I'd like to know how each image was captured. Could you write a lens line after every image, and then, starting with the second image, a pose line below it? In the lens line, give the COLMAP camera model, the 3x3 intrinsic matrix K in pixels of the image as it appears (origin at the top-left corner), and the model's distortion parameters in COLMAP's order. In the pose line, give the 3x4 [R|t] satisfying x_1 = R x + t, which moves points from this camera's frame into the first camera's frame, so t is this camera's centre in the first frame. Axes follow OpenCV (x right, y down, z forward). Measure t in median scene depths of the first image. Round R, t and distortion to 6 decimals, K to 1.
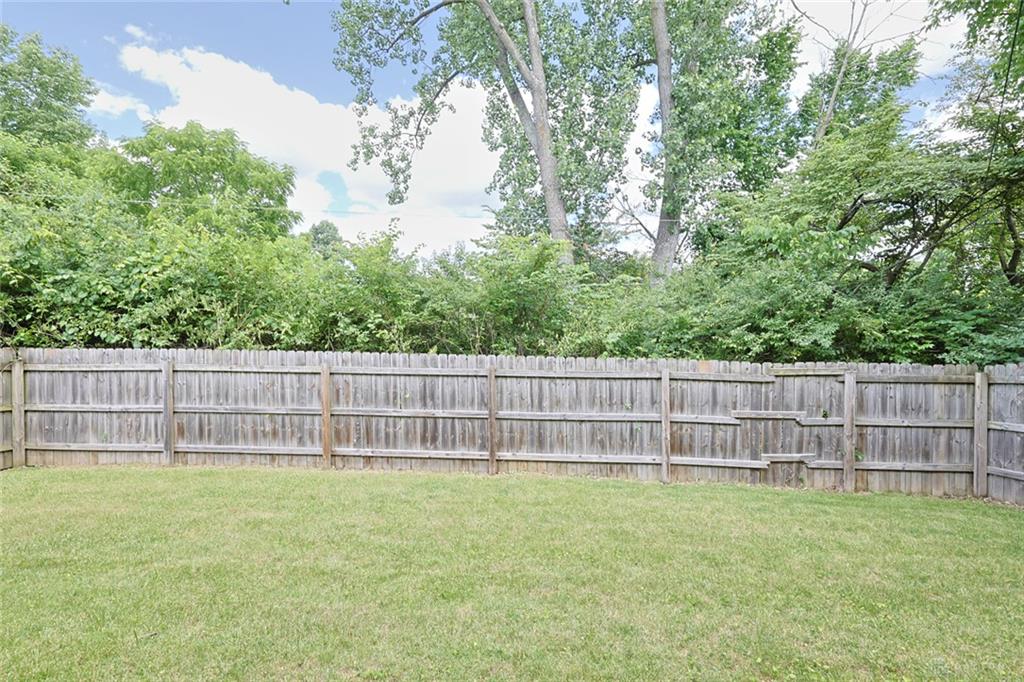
lens RADIAL K [[457.8, 0, 510.8], [0, 457.8, 338.9], [0, 0, 1]] dist [0.002082, -0.000277]
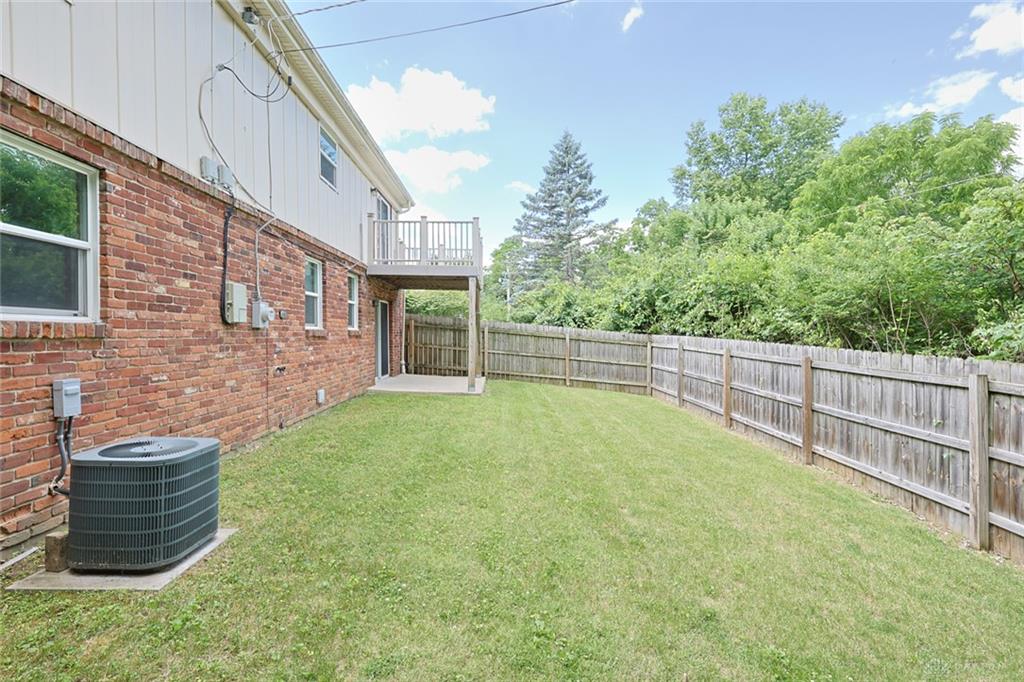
lens RADIAL K [[474.1, 0, 512.5], [0, 474.1, 339.3], [0, 0, 1]] dist [-0.004314, -0.000614]
pose [[0.082049, 0.020495, -0.996418, 0.881633], [-0.018034, 0.999655, 0.019077, 0.011603], [0.996465, 0.016404, 0.082391, 0.249754]]
